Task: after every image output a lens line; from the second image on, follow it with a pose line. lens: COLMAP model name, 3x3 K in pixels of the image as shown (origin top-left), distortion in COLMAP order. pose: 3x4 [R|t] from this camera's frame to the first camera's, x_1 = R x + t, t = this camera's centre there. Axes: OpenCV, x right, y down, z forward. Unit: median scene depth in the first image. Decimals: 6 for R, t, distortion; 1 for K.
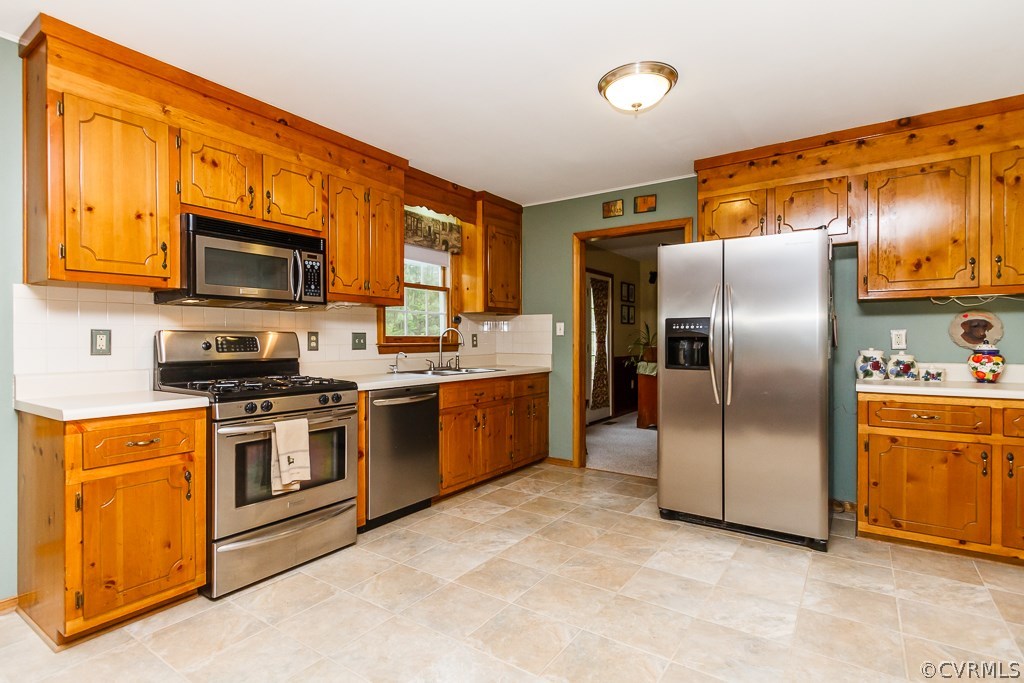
lens RADIAL K [[521.6, 0, 511.0], [0, 521.6, 335.7], [0, 0, 1]] dist [-0.000354, -0.000282]
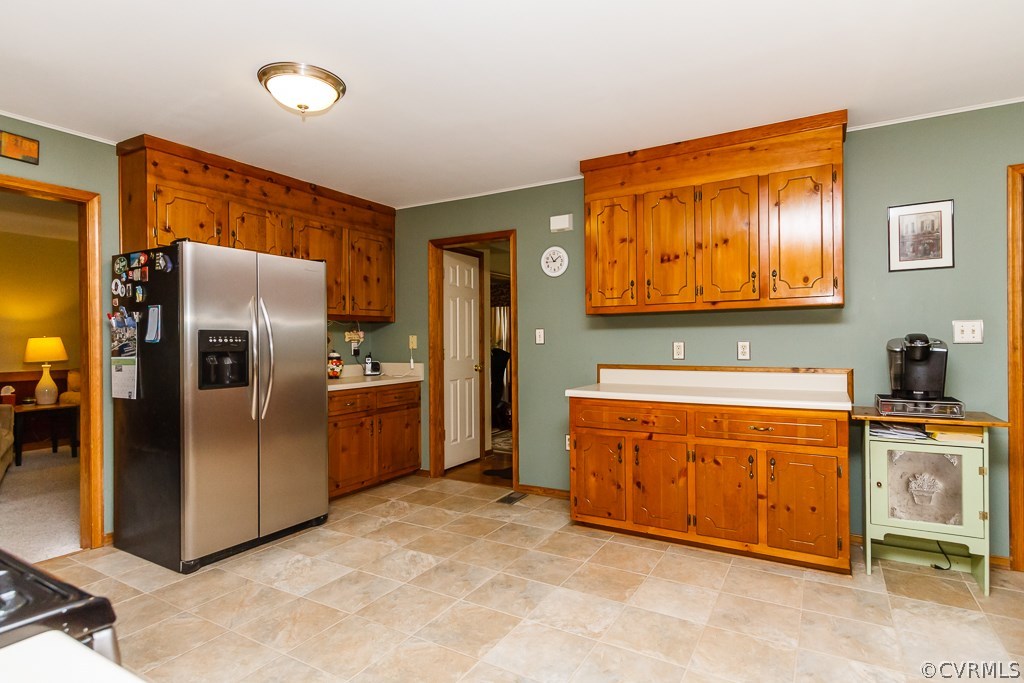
lens RADIAL K [[521.6, 0, 513.5], [0, 521.6, 343.7], [0, 0, 1]] dist [-0.000354, -0.000282]
pose [[-0.071697, 0.000301, 0.997426, -0.656179], [0.013197, 0.999913, 0.000646, -0.005513], [-0.997339, 0.013209, -0.071694, 0.635870]]
